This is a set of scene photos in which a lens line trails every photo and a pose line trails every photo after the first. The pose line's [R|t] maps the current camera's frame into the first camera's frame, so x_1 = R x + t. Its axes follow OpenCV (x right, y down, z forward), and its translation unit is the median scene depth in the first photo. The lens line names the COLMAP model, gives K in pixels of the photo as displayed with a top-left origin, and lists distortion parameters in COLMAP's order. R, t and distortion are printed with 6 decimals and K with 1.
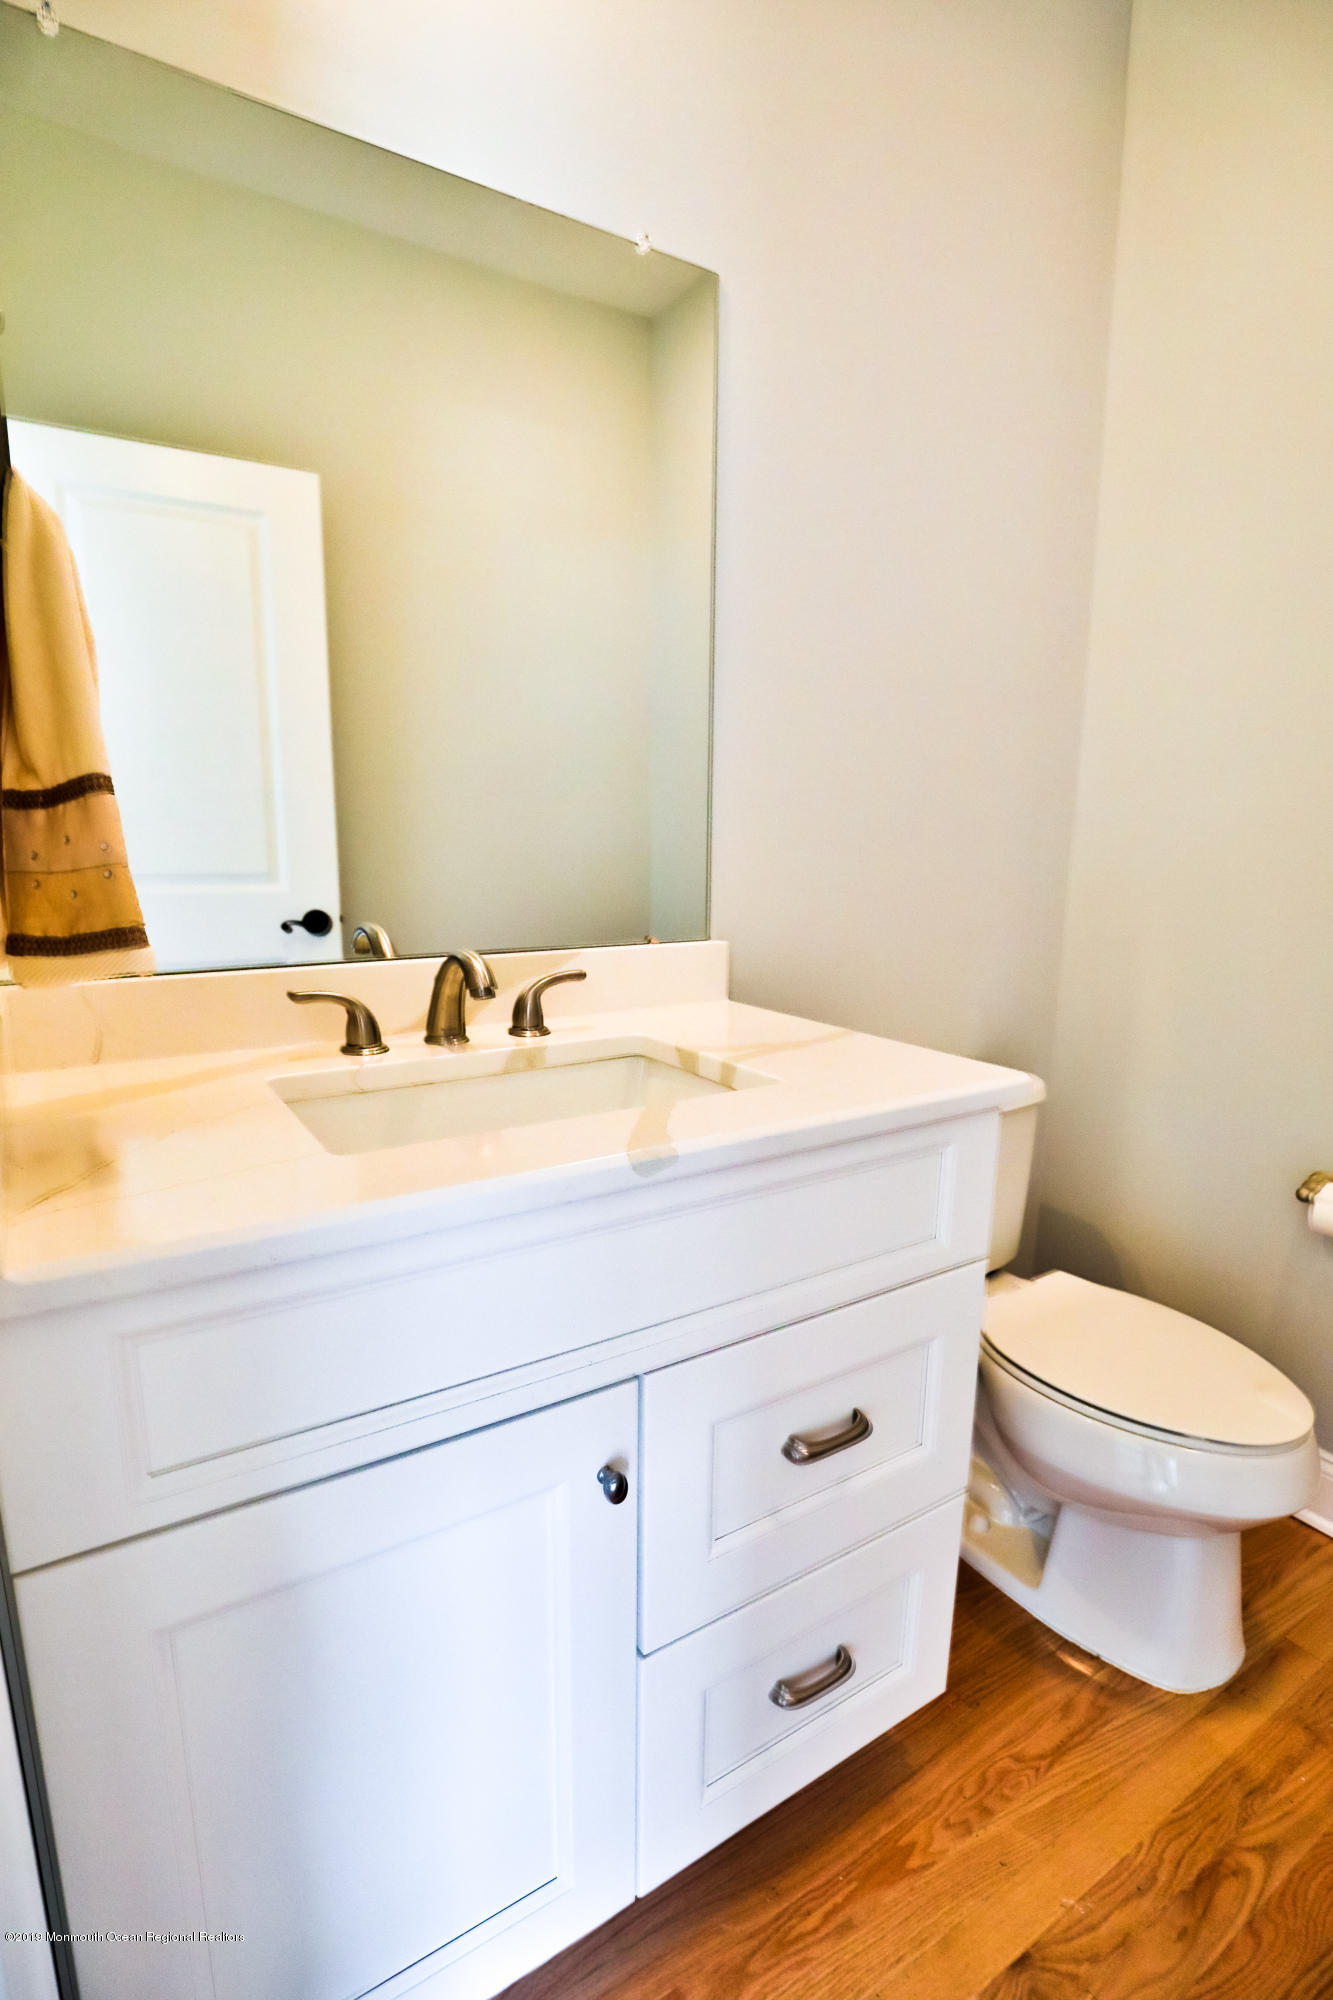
lens RADIAL K [[973.8, 0, 664.8], [0, 973.8, 1003.4], [0, 0, 1]] dist [-0.035911, 0.005389]
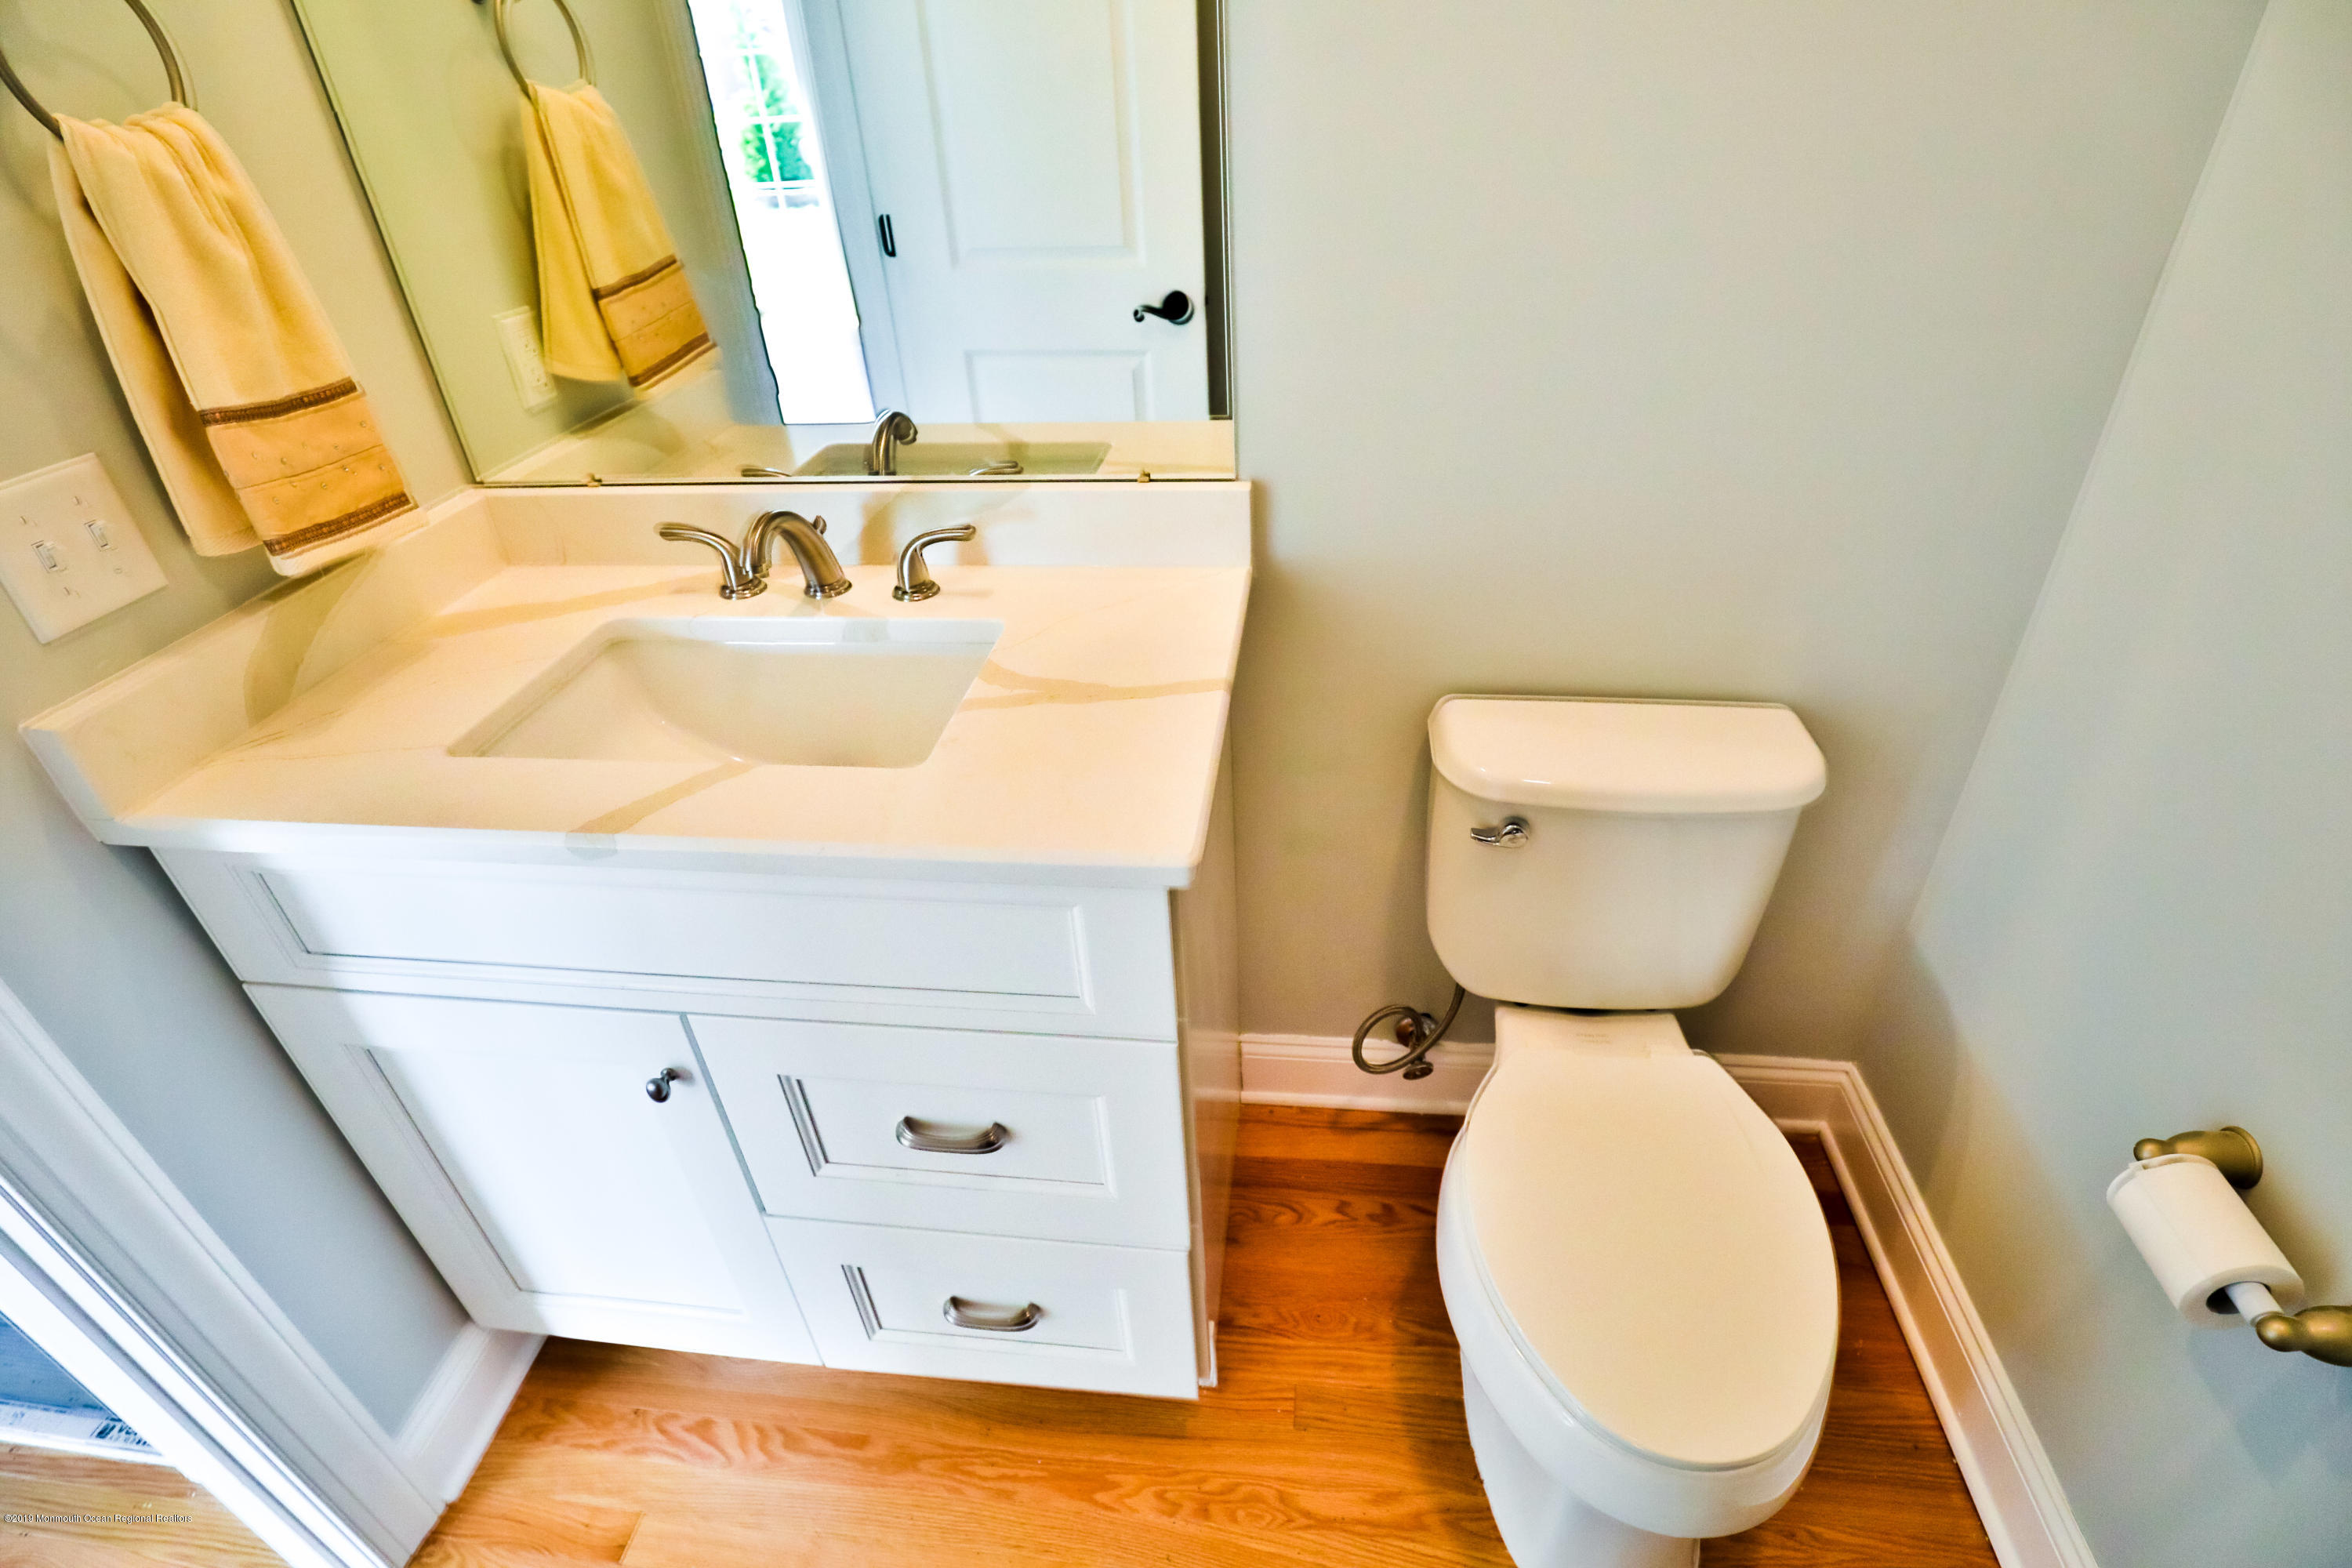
lens RADIAL K [[1145.2, 0, 1182.0], [0, 1145.2, 785.4], [0, 0, 1]] dist [-0.035911, 0.005389]
pose [[0.773313, 0.313644, -0.551013, 0.721028], [-0.064754, 0.903597, 0.423461, -0.287535], [0.630710, -0.291788, 0.719073, 0.385568]]
